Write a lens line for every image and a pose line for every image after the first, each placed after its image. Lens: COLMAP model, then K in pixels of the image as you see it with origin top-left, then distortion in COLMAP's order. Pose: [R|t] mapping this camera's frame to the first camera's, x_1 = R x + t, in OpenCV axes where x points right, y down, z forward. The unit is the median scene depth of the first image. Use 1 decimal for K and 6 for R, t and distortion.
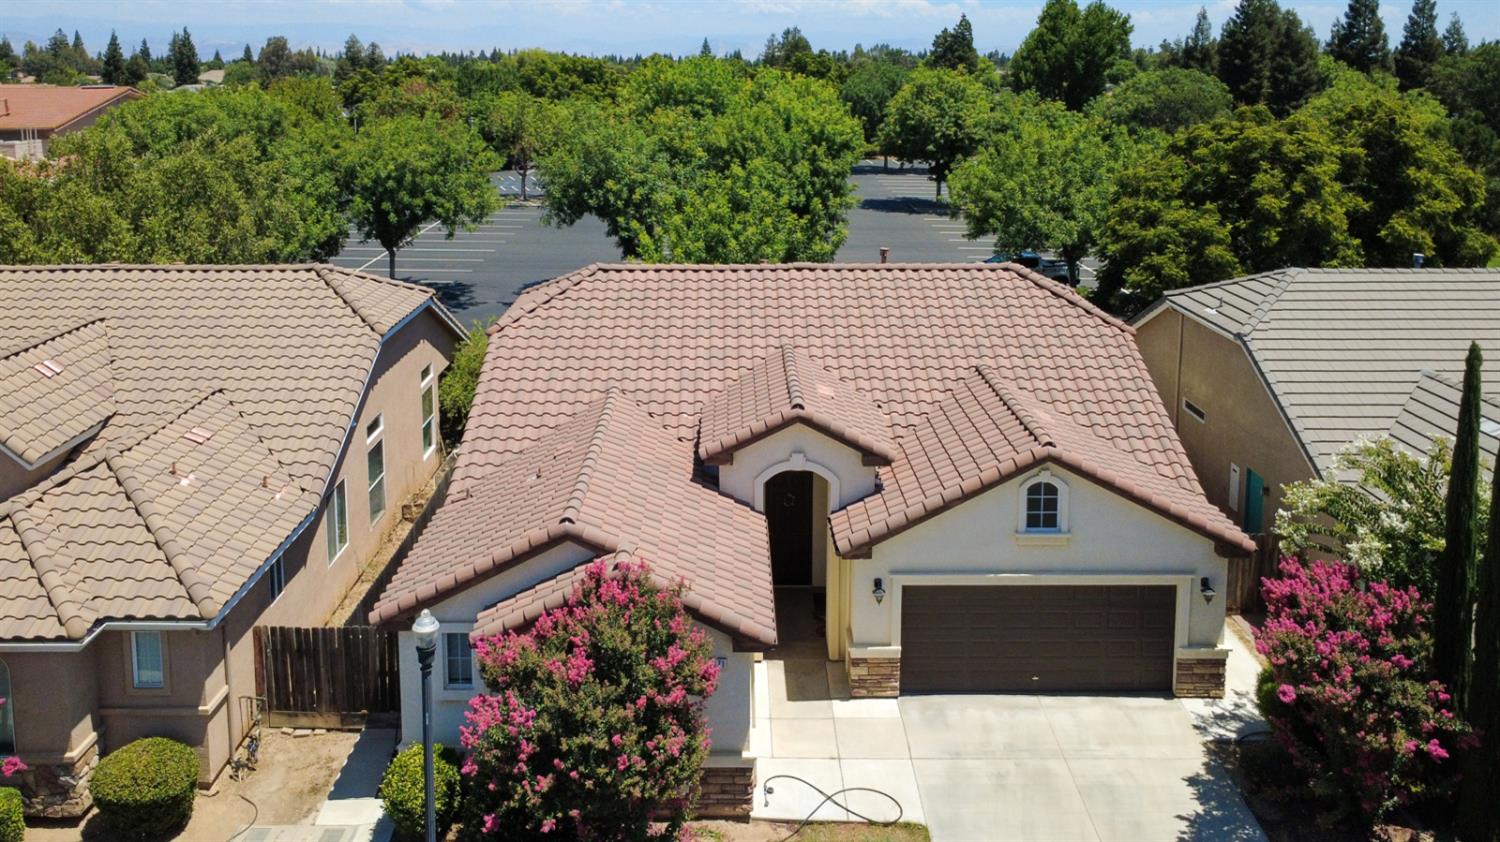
lens RADIAL K [[1136.0, 0, 744.7], [0, 1136.0, 212.0], [0, 0, 1]] dist [0.000737, -0.001750]
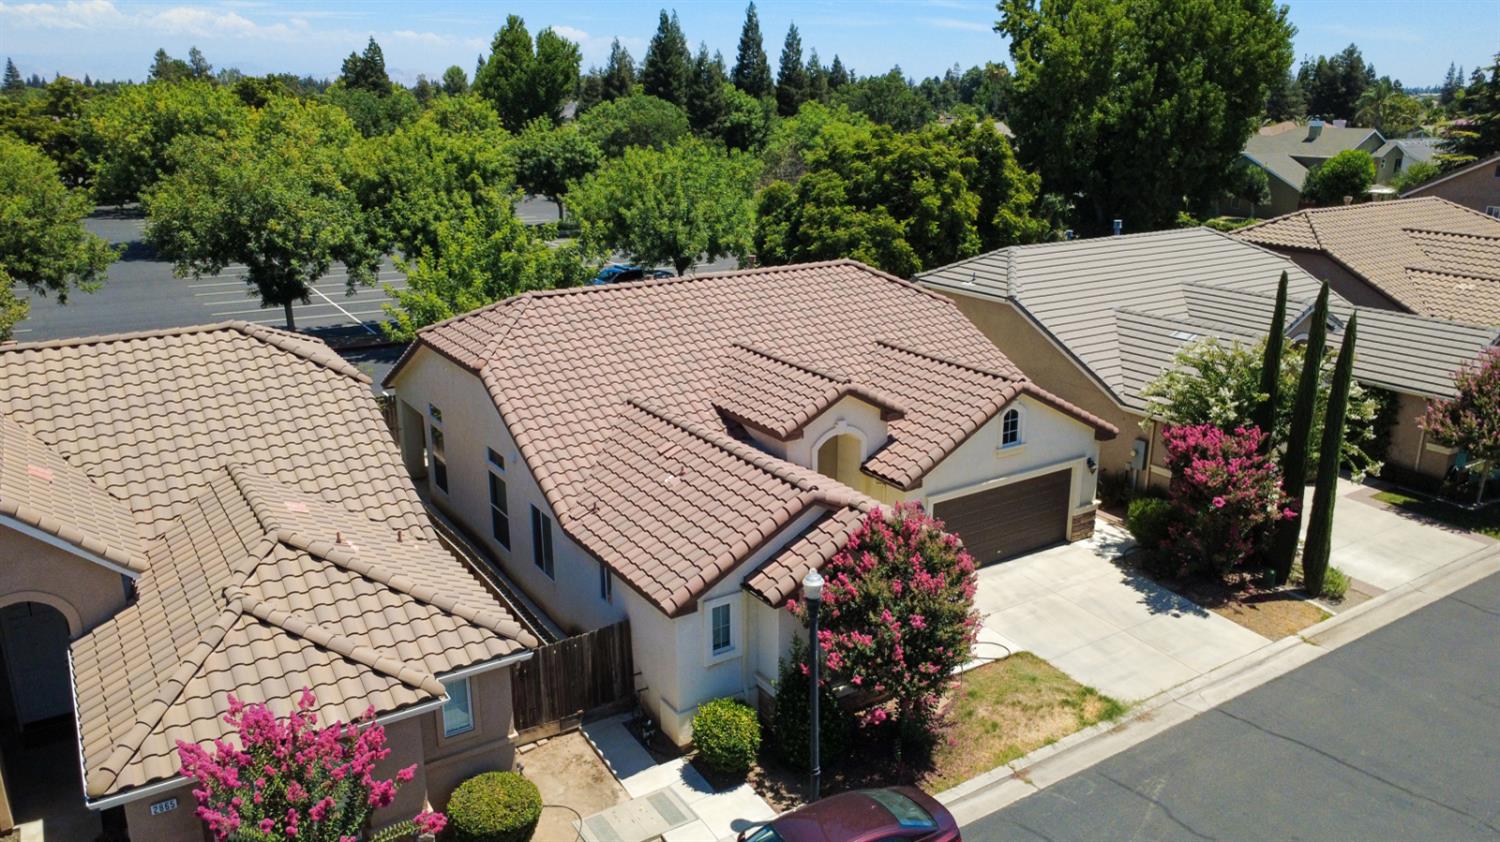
lens RADIAL K [[1088.4, 0, 750.0], [0, 1088.4, 421.0], [0, 0, 1]] dist [0.004347, -0.005658]
pose [[0.838576, -0.156566, 0.521803, -0.401160], [0.068917, 0.980606, 0.183474, -0.005392], [-0.540409, -0.117896, 0.833102, 0.048665]]
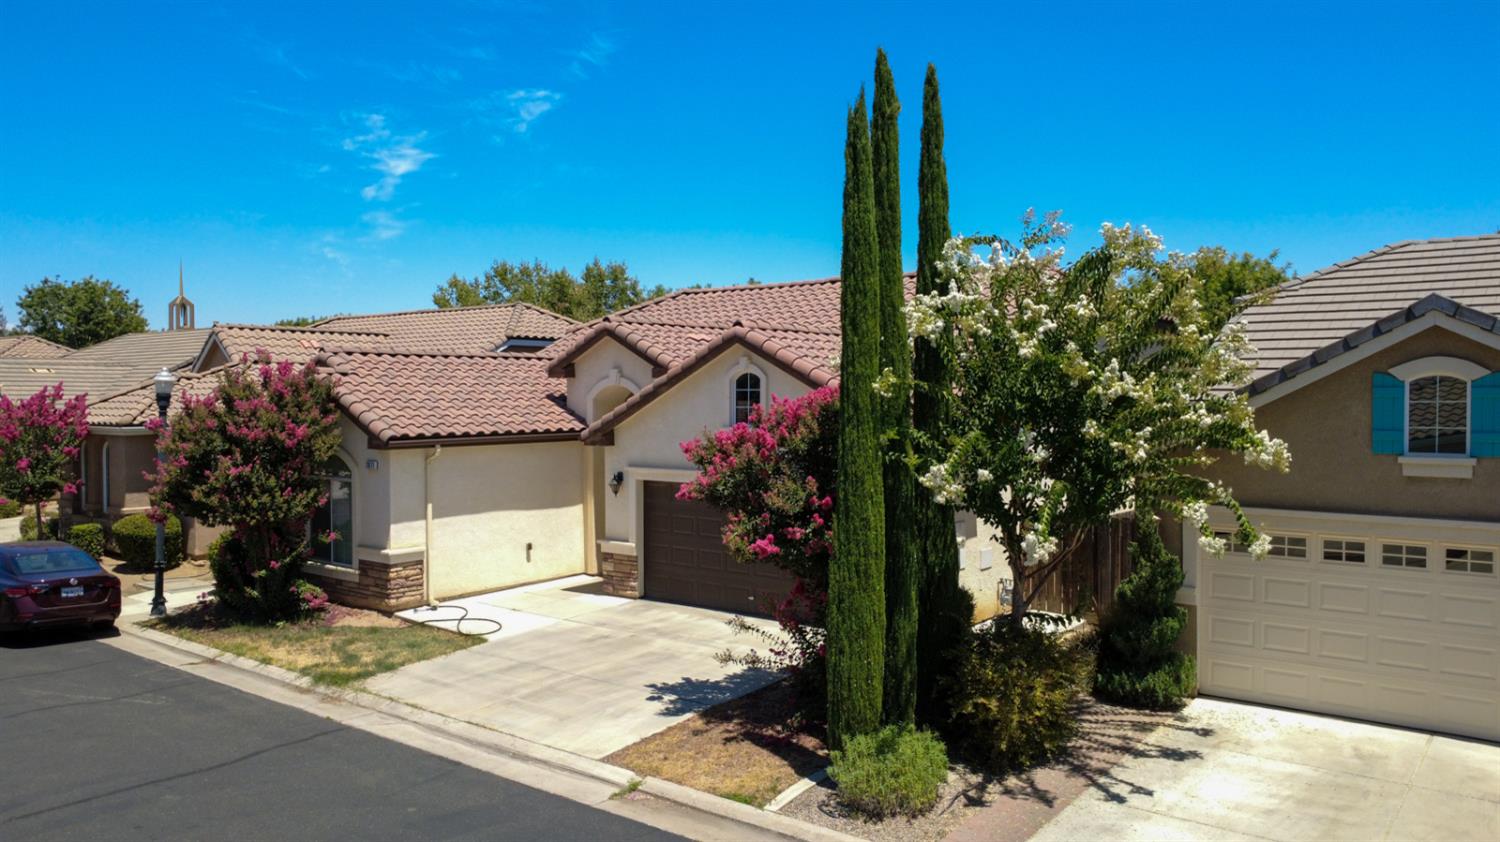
lens RADIAL K [[1088.4, 0, 750.0], [0, 1088.4, 421.0], [0, 0, 1]] dist [0.004347, -0.005658]
pose [[0.791507, 0.019732, -0.610841, 0.474374], [-0.076392, 0.994834, -0.066850, 0.197035], [0.606367, 0.099575, 0.788926, 0.176456]]
